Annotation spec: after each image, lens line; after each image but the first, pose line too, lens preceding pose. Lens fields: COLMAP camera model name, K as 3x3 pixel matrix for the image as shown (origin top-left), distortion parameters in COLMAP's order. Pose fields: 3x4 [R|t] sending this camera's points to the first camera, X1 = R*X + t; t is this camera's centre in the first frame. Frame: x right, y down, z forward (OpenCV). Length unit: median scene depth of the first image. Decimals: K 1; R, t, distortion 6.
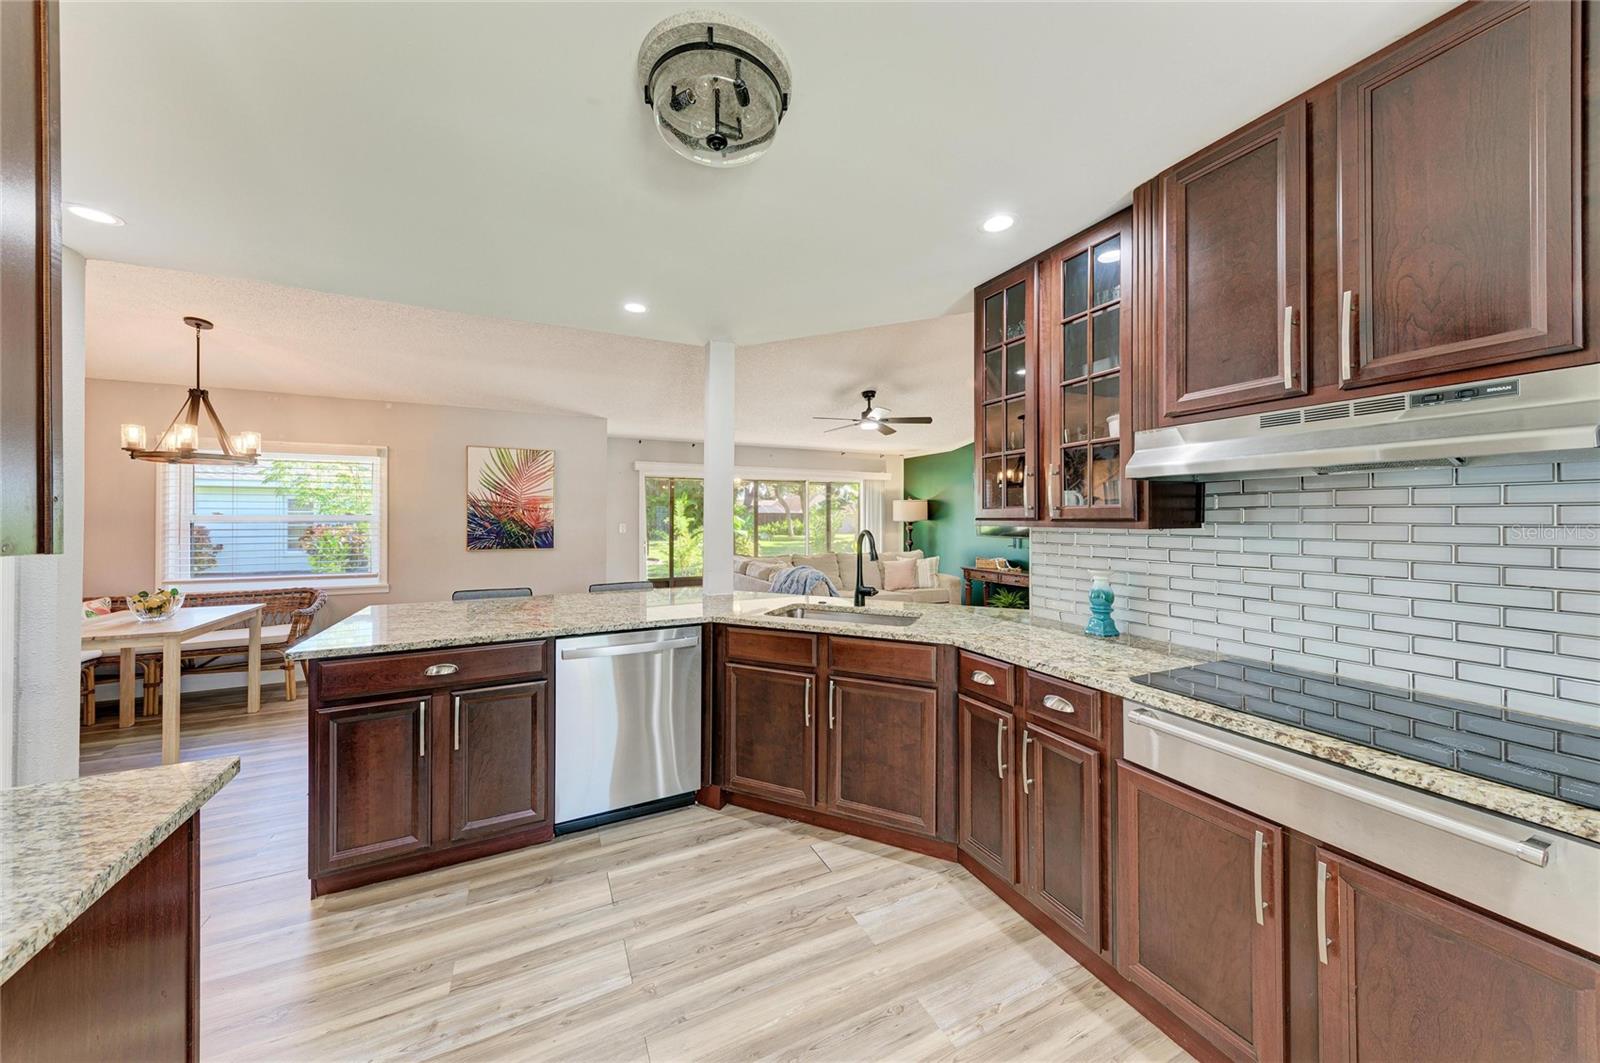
lens RADIAL K [[543.8, 0, 803.5], [0, 543.8, 531.4], [0, 0, 1]] dist [0.016085, -0.003467]
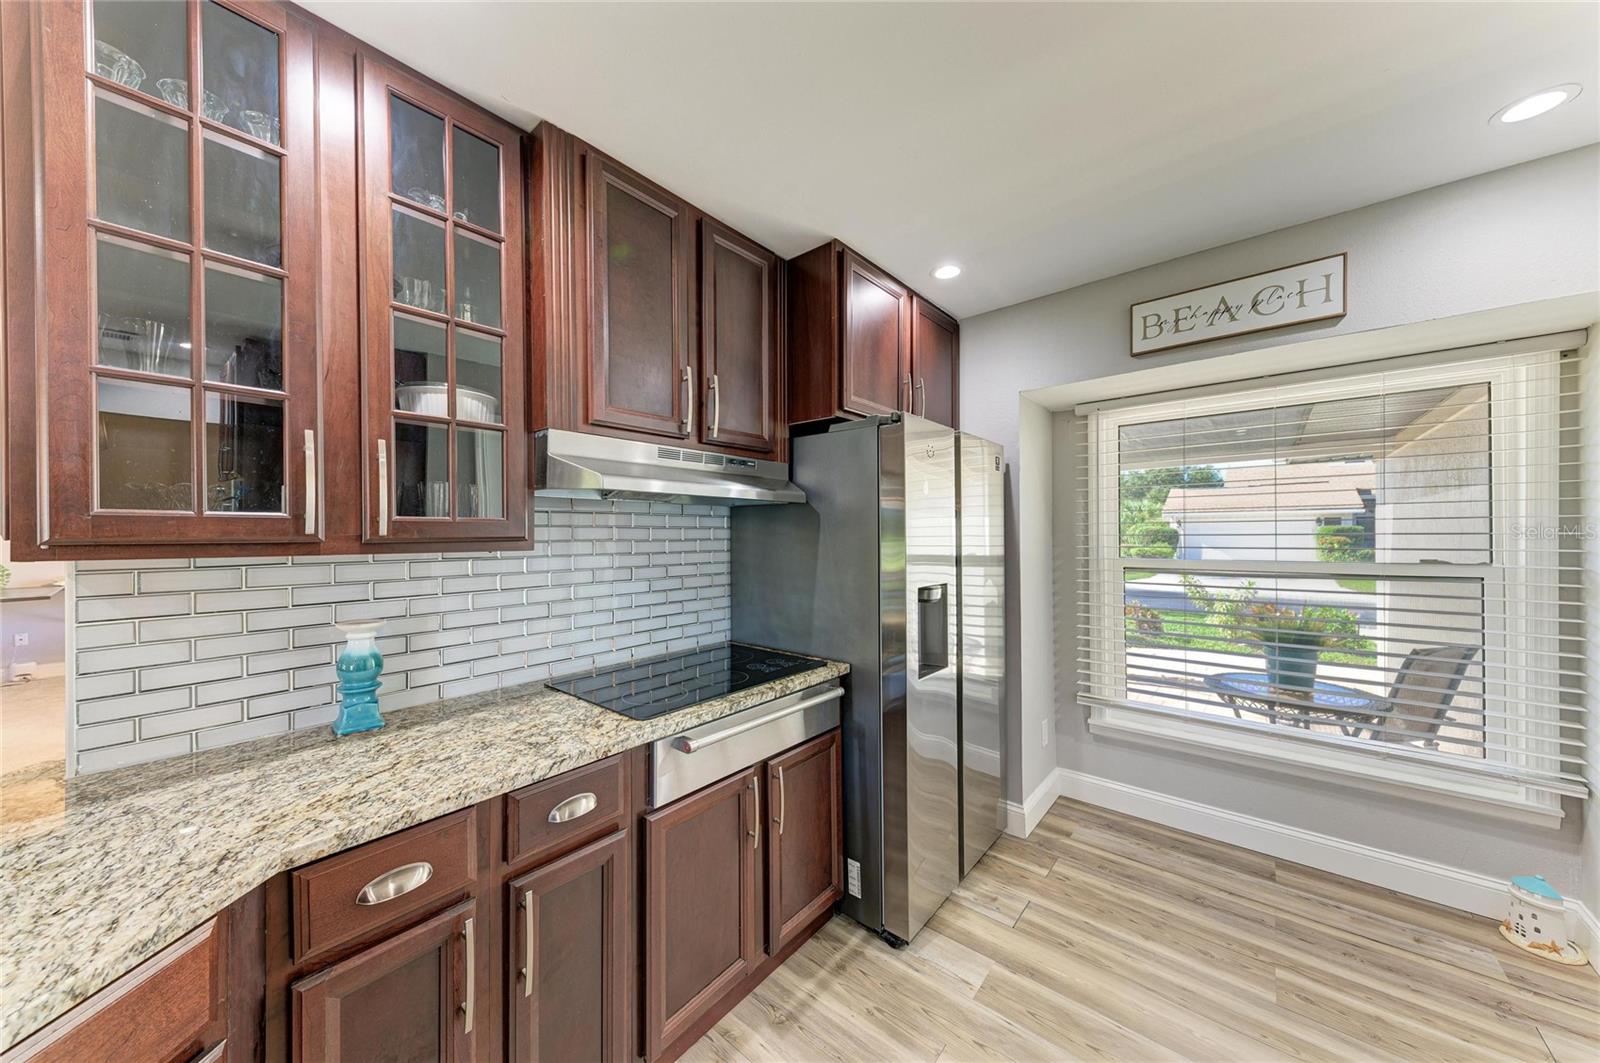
lens RADIAL K [[543.8, 0, 803.5], [0, 543.8, 531.4], [0, 0, 1]] dist [0.016085, -0.003467]
pose [[-0.412341, 0.004891, 0.911016, -0.095173], [0.023046, 0.999722, 0.005064, -0.009200], [-0.910738, 0.023083, -0.412339, 0.343337]]
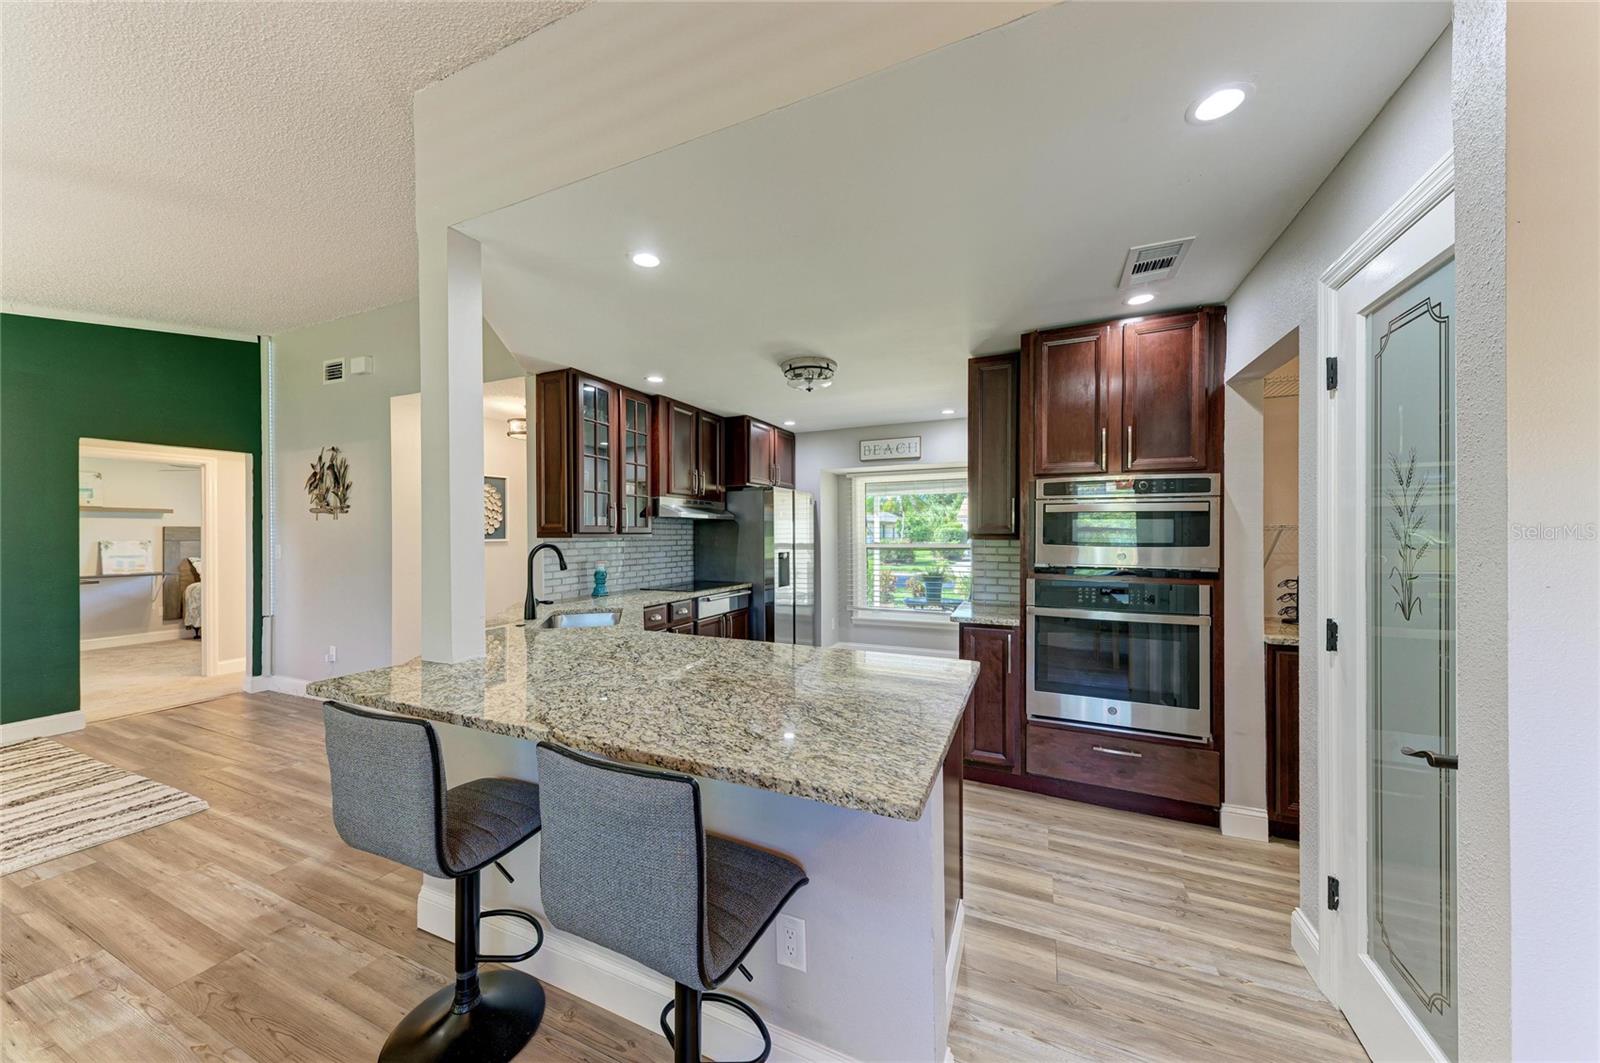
lens RADIAL K [[543.8, 0, 803.5], [0, 543.8, 531.4], [0, 0, 1]] dist [0.016085, -0.003467]
pose [[-0.649516, 0.002850, 0.760342, -0.575162], [0.018223, 0.999764, 0.011819, -0.016191], [-0.760129, 0.021533, -0.649415, 0.730944]]
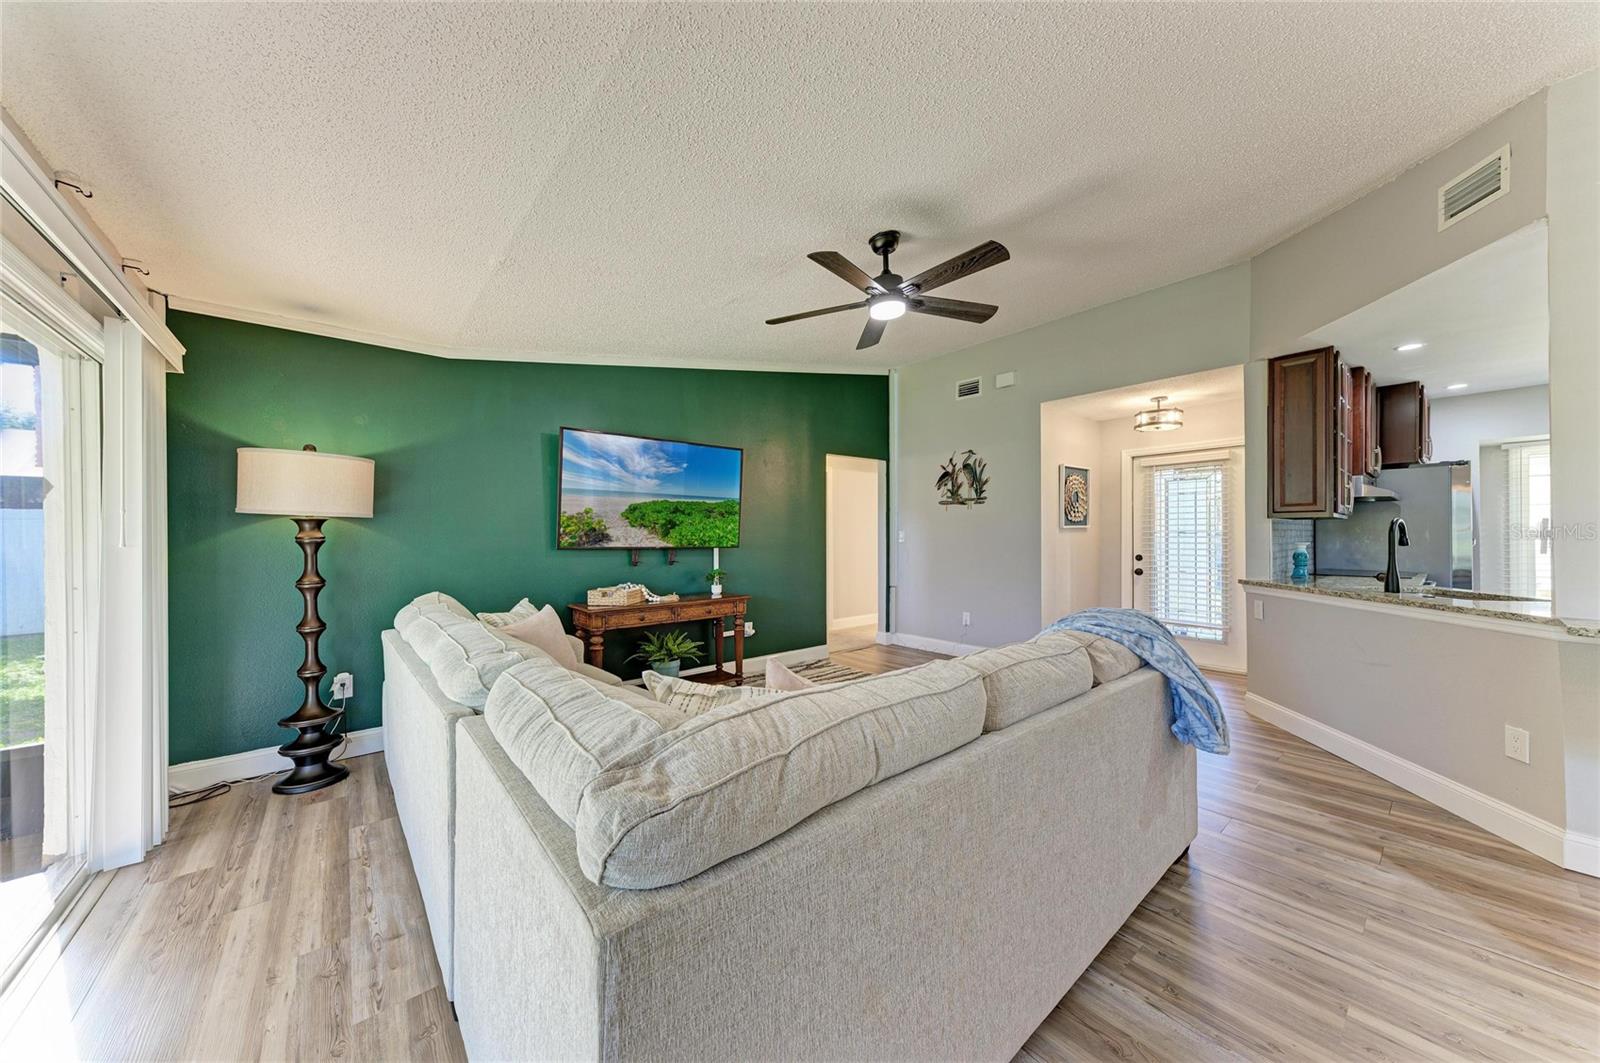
lens RADIAL K [[539.9, 0, 790.1], [0, 539.9, 533.3], [0, 0, 1]] dist [-0.000223, -0.000211]
pose [[-0.228599, 0.002786, 0.973517, -0.357980], [0.025875, 0.999660, 0.003215, -0.003459], [-0.973177, 0.025924, -0.228593, 1.349808]]
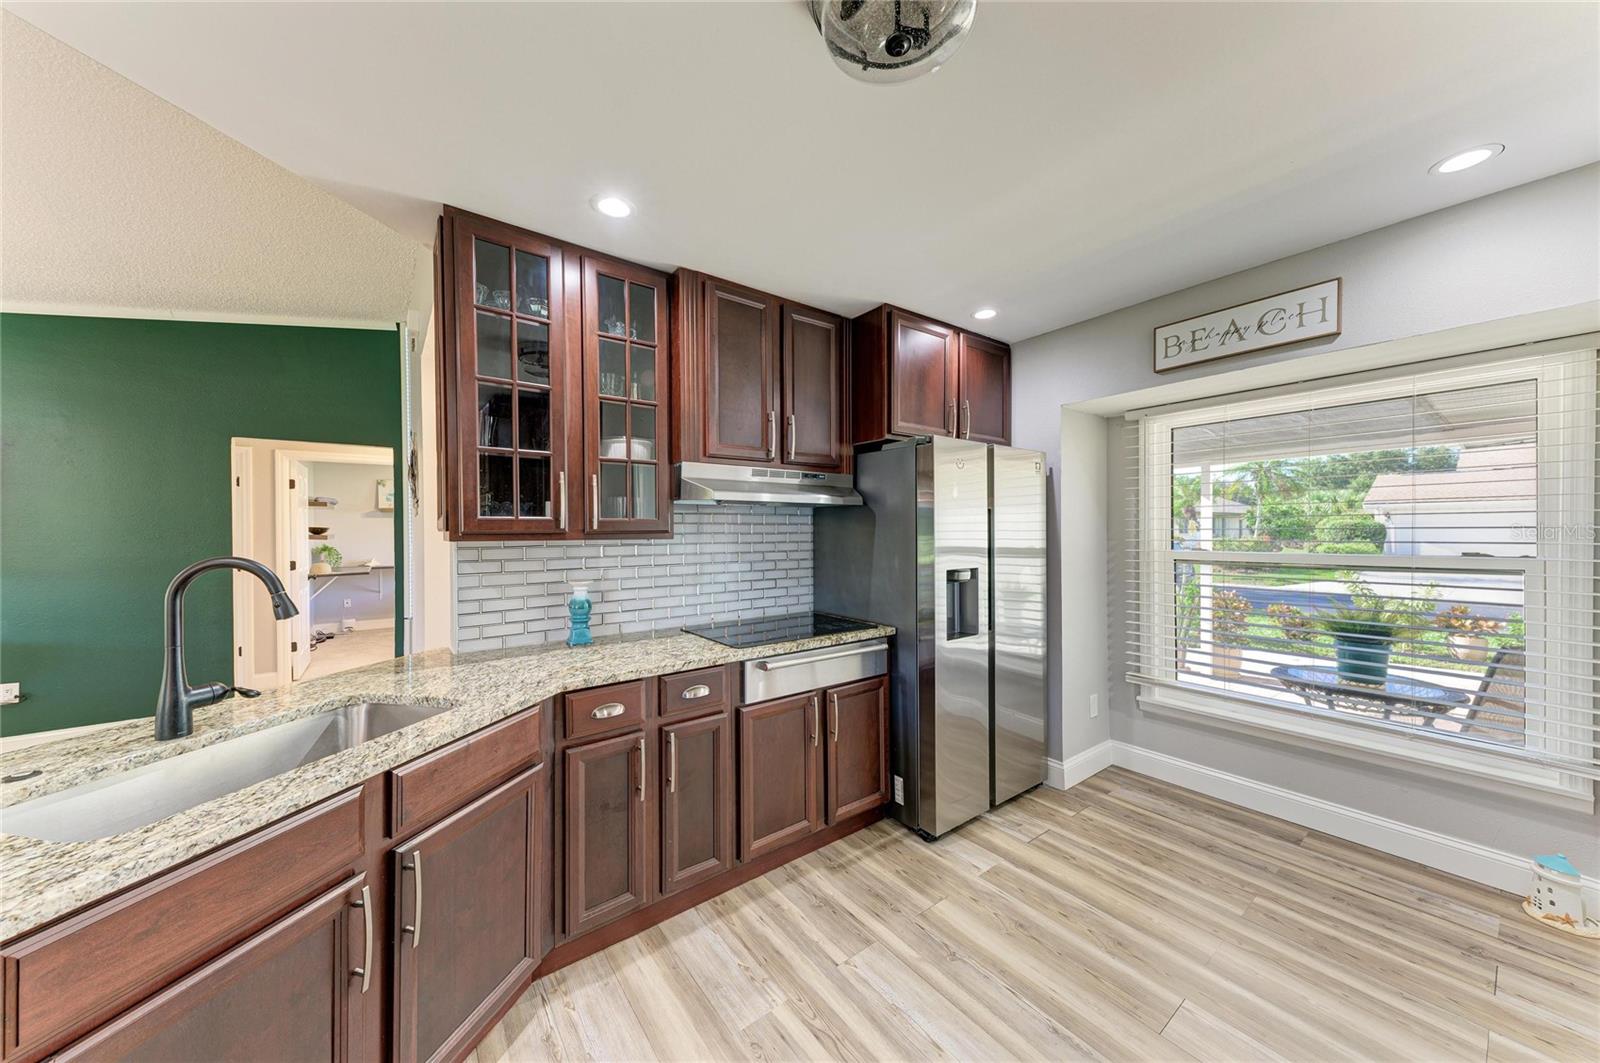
lens RADIAL K [[543.8, 0, 803.5], [0, 543.8, 531.4], [0, 0, 1]] dist [0.016085, -0.003467]
pose [[-0.197696, -0.002533, 0.980260, -0.240012], [0.025424, 0.999647, 0.007711, -0.008122], [-0.979934, 0.026447, -0.197562, 0.337899]]
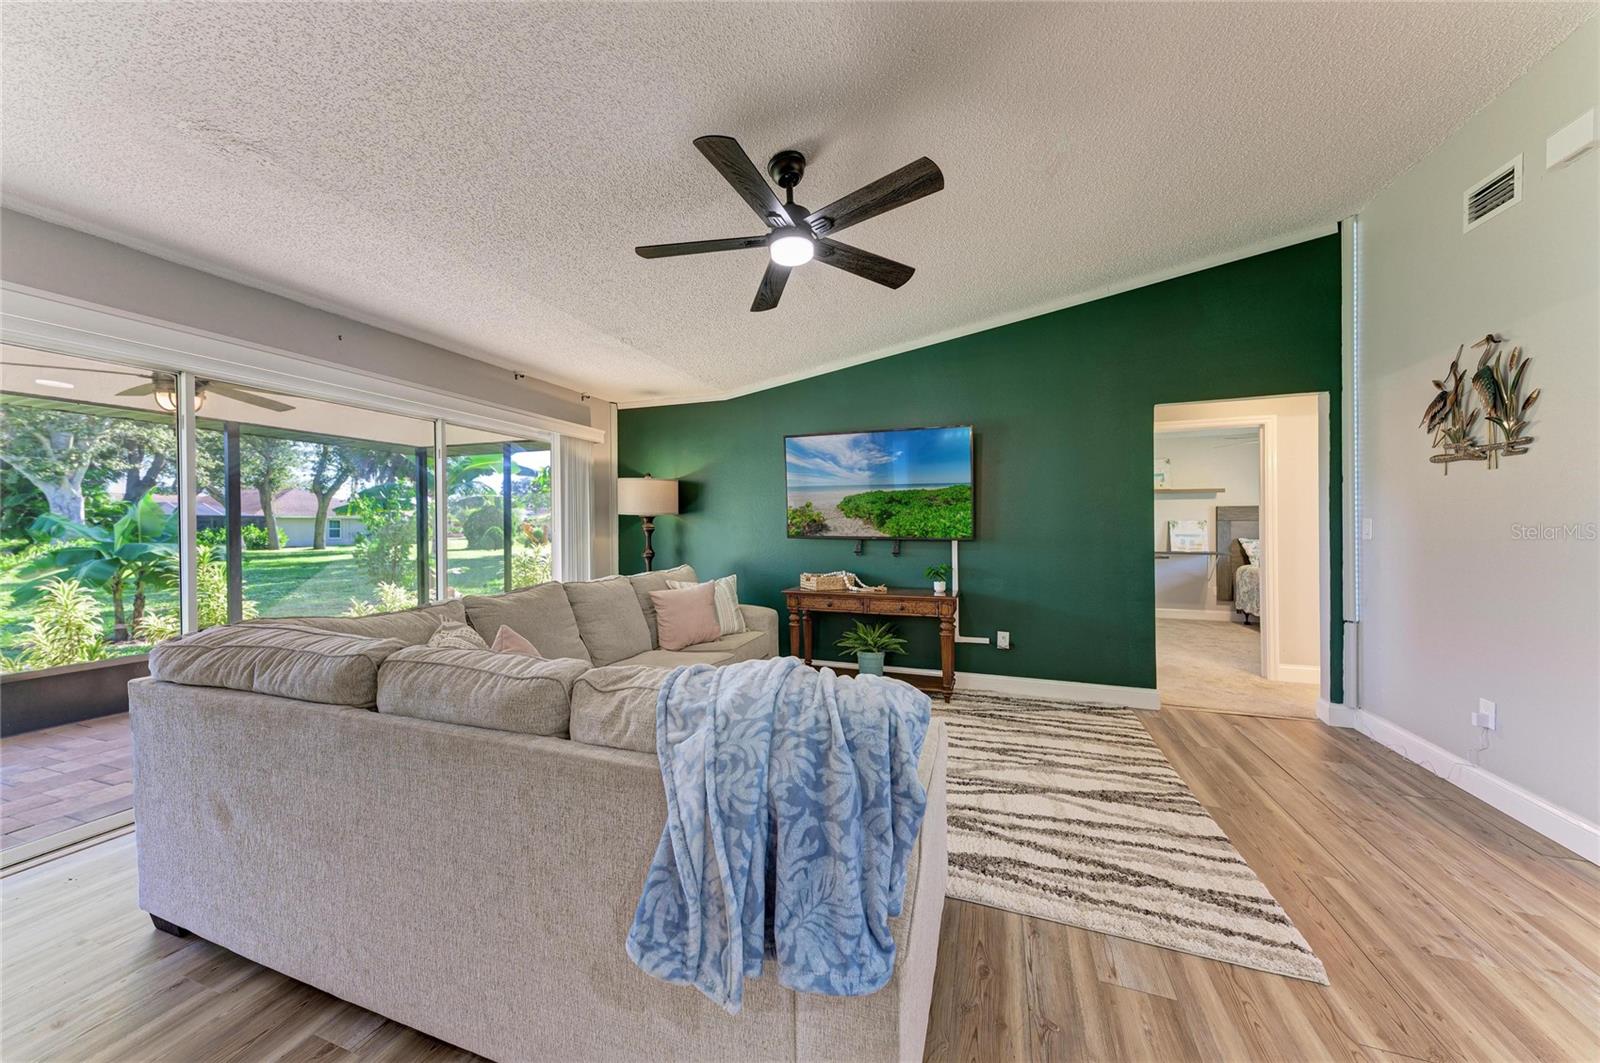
lens RADIAL K [[542.3, 0, 800.0], [0, 542.3, 526.5], [0, 0, 1]] dist [0.028884, -0.007515]
pose [[0.709279, -0.005464, 0.704907, -0.165487], [0.020088, 0.999721, -0.012463, 0.006738], [-0.704642, 0.023000, 0.709191, 0.816204]]
